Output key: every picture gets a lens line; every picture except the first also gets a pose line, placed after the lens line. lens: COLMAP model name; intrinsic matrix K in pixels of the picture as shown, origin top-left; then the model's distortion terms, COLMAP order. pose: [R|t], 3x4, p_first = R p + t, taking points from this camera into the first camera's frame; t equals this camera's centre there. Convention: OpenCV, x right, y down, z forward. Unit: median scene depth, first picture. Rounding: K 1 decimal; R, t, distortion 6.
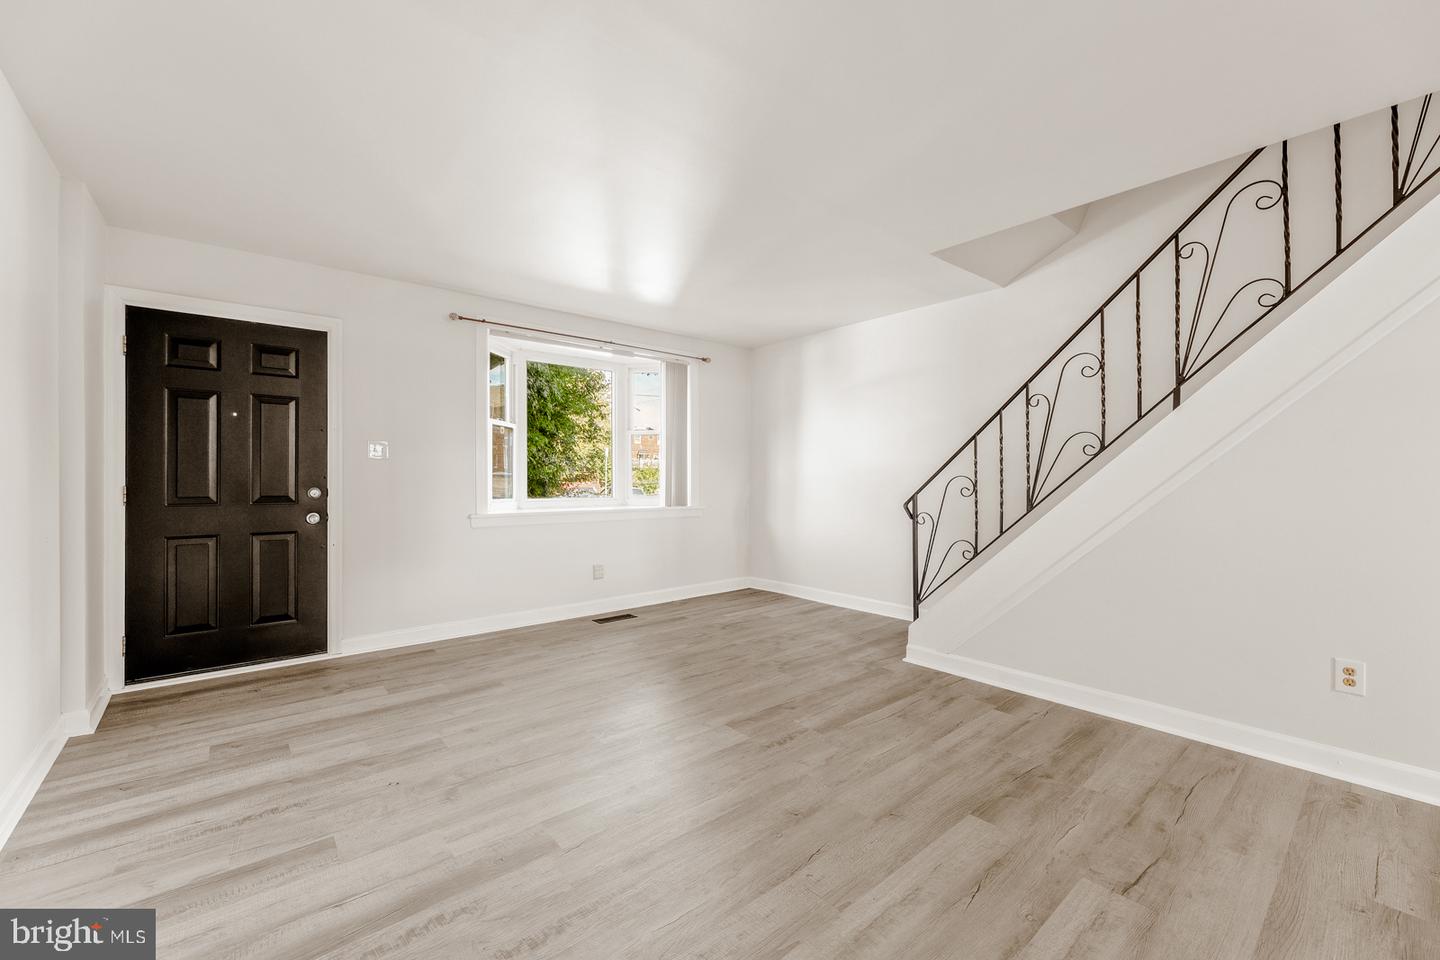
lens RADIAL K [[602.6, 0, 696.4], [0, 602.6, 481.6], [0, 0, 1]] dist [0.002035, 0.000040]
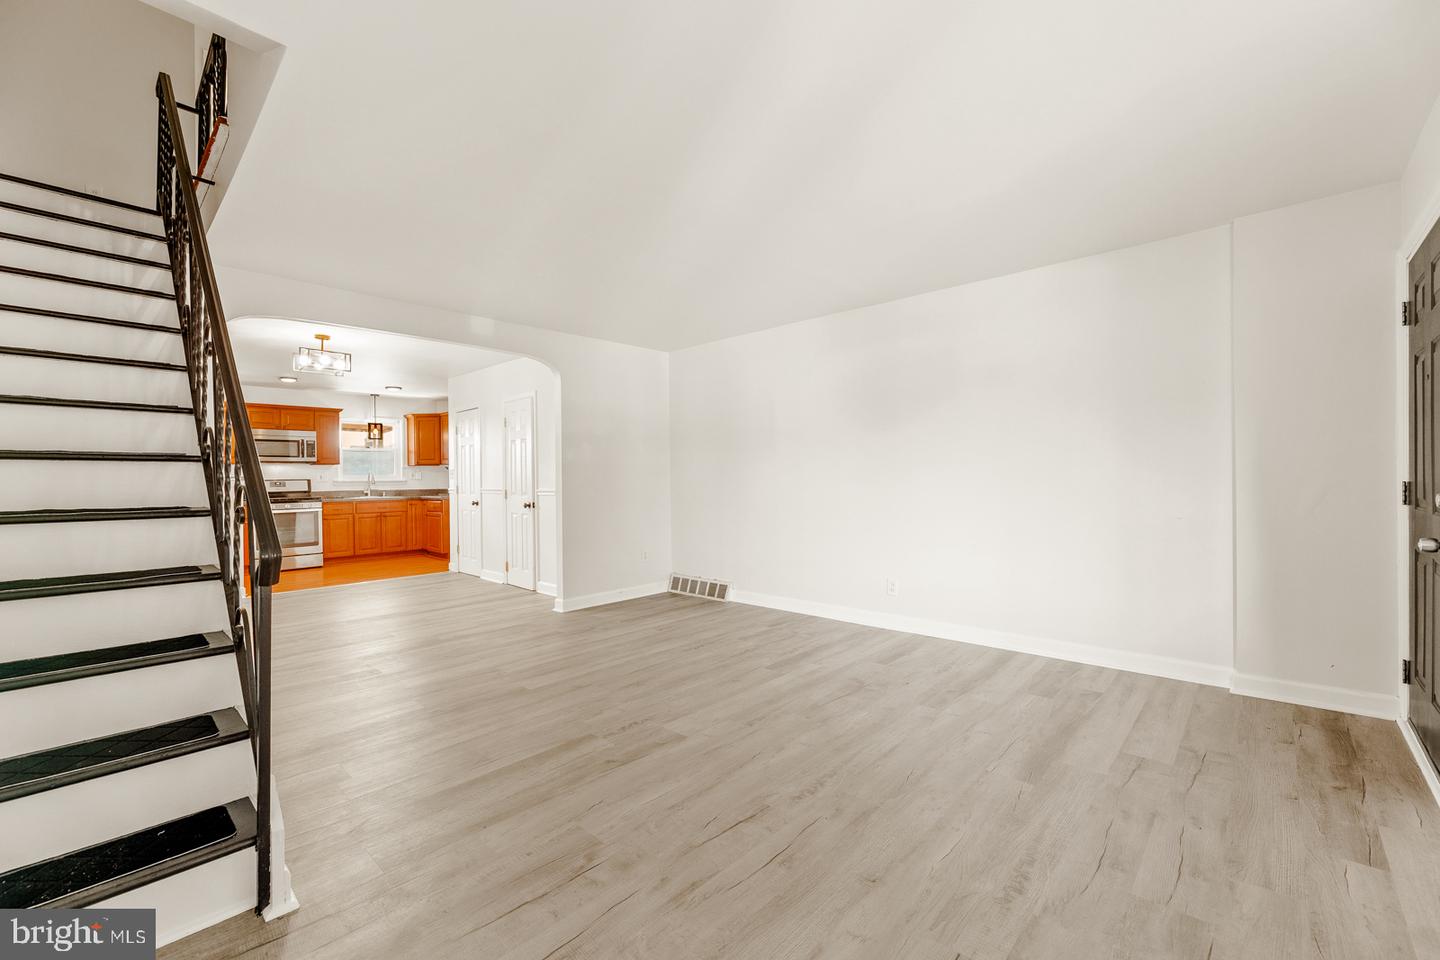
lens RADIAL K [[570.6, 0, 715.1], [0, 570.6, 480.1], [0, 0, 1]] dist [-0.002150, 0.000161]
pose [[-0.988917, 0.013508, -0.147854, 0.110196], [0.011873, 0.999858, 0.011935, -0.014151], [0.147994, 0.010047, -0.988937, 1.572422]]
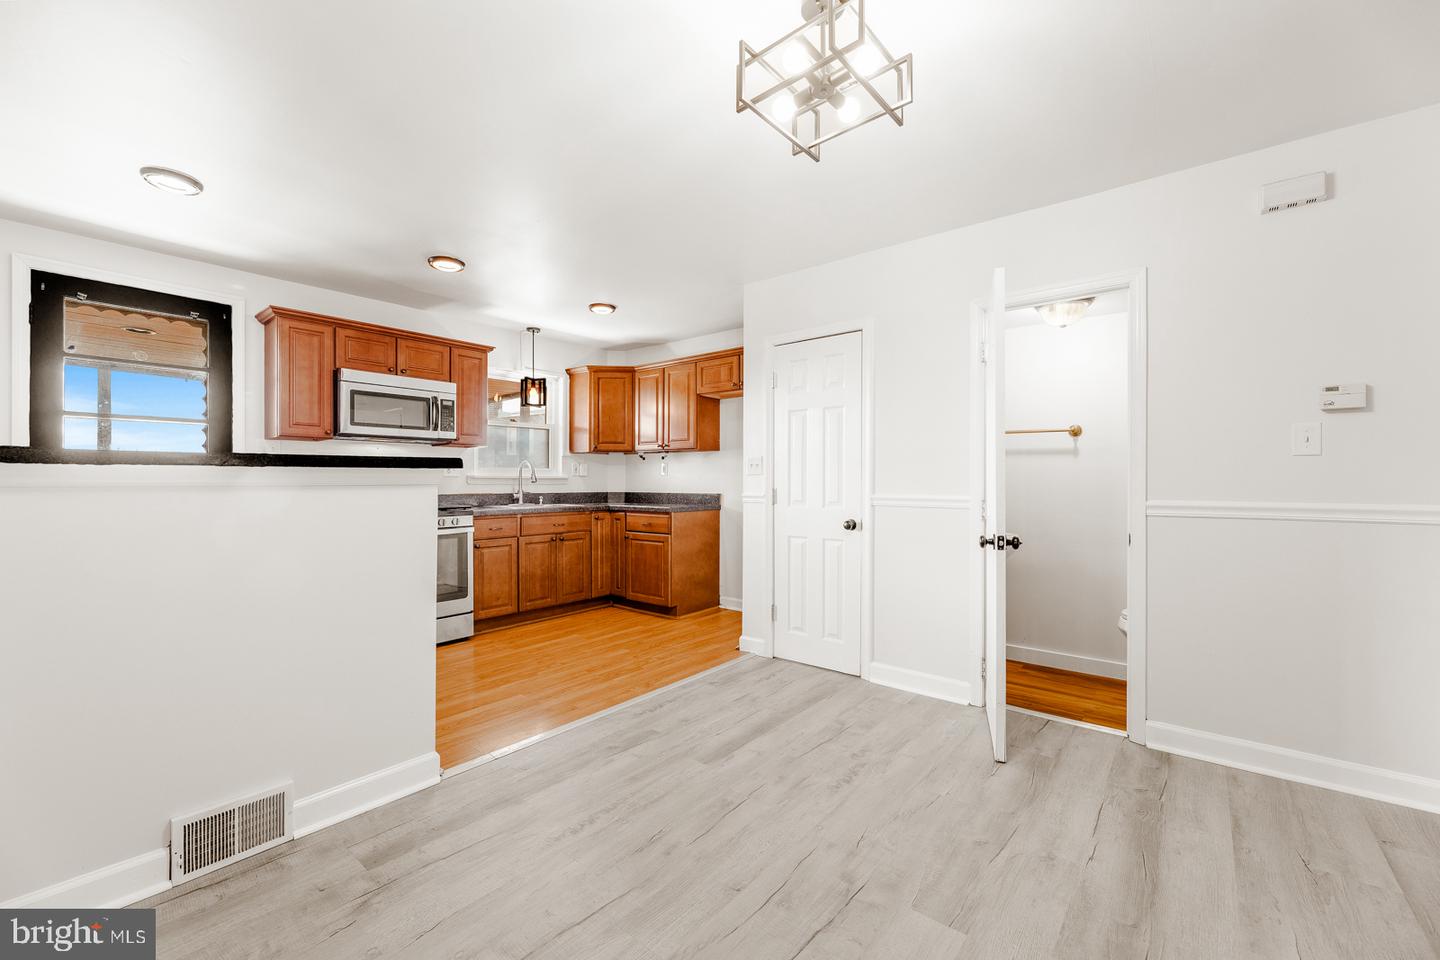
lens RADIAL K [[589.4, 0, 721.5], [0, 589.4, 476.3], [0, 0, 1]] dist [0.003184, 0.000106]
pose [[-0.976545, -0.004923, -0.215259, 1.132844], [-0.004255, 0.999985, -0.003565, 0.003781], [0.215273, -0.002566, -0.976551, 0.362190]]
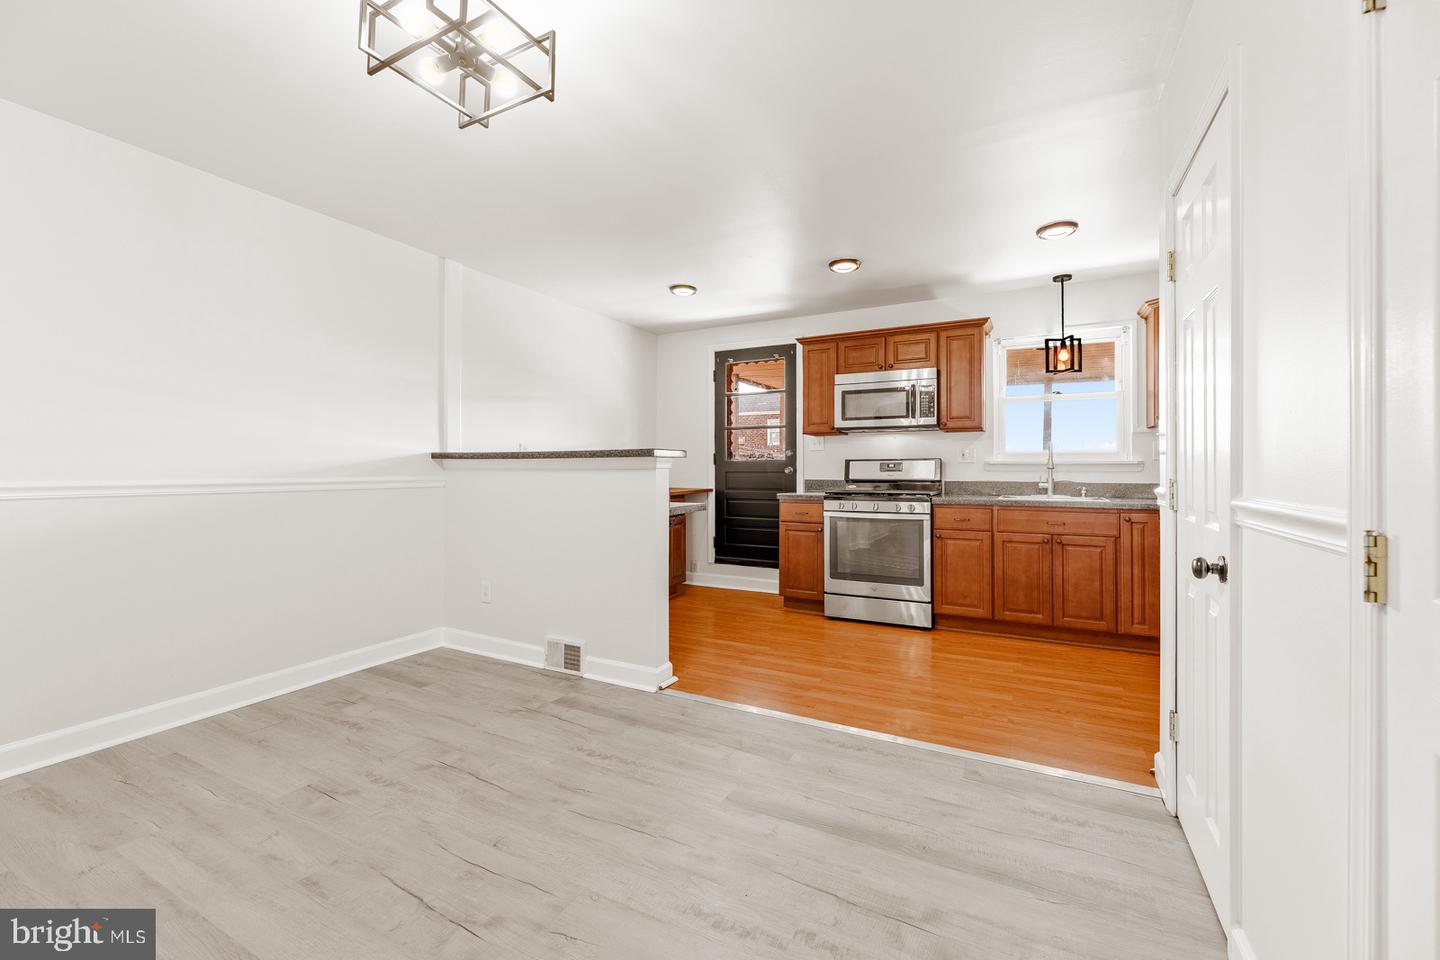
lens RADIAL K [[591.5, 0, 714.4], [0, 591.5, 465.2], [0, 0, 1]] dist [-0.001090, 0.000029]
pose [[-0.401679, 0.000844, 0.915780, 0.417348], [0.002821, 0.999996, 0.000316, 0.006132], [-0.915776, 0.002710, -0.401680, -0.103548]]
